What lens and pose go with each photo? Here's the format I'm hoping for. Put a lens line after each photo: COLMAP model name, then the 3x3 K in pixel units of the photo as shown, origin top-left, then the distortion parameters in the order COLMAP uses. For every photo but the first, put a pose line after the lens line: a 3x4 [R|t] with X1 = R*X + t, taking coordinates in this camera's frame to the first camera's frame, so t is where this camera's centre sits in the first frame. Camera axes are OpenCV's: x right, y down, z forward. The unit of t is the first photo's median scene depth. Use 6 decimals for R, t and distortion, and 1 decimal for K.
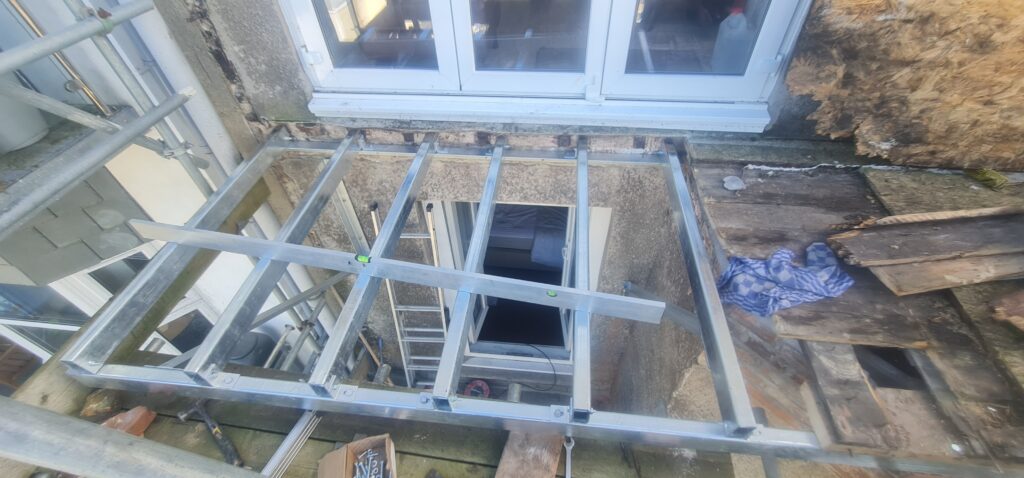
lens RADIAL K [[419.6, 0, 512.4], [0, 419.6, 239.9], [0, 0, 1]] dist [-0.008747, 0.000667]
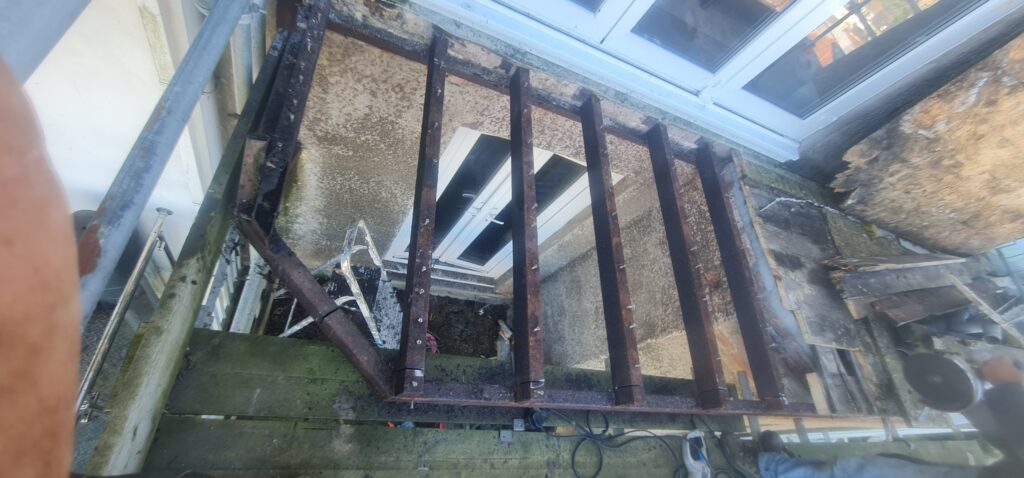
lens RADIAL K [[419.6, 0, 512.4], [0, 419.6, 239.9], [0, 0, 1]] dist [-0.008747, 0.000667]
pose [[0.869651, 0.102462, 0.482917, -0.794788], [-0.246703, 0.937517, 0.245356, -0.169564], [-0.427603, -0.332511, 0.840590, 0.249824]]
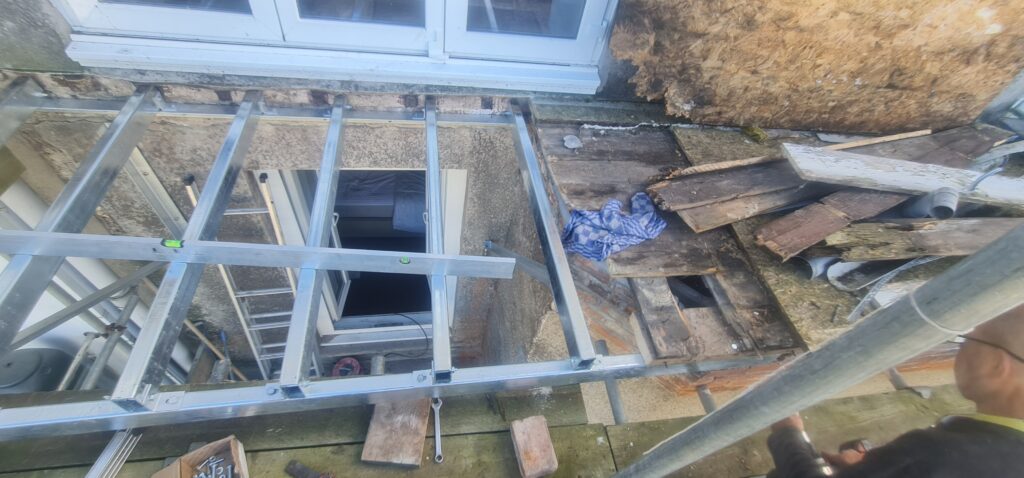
lens RADIAL K [[419.4, 0, 512.0], [0, 419.4, 239.0], [0, 0, 1]] dist [-0.016964, 0.007361]
pose [[0.949412, -0.090009, 0.300859, 0.034467], [0.064224, 0.993447, 0.094544, 0.001361], [-0.307397, -0.070439, 0.948971, 0.003839]]
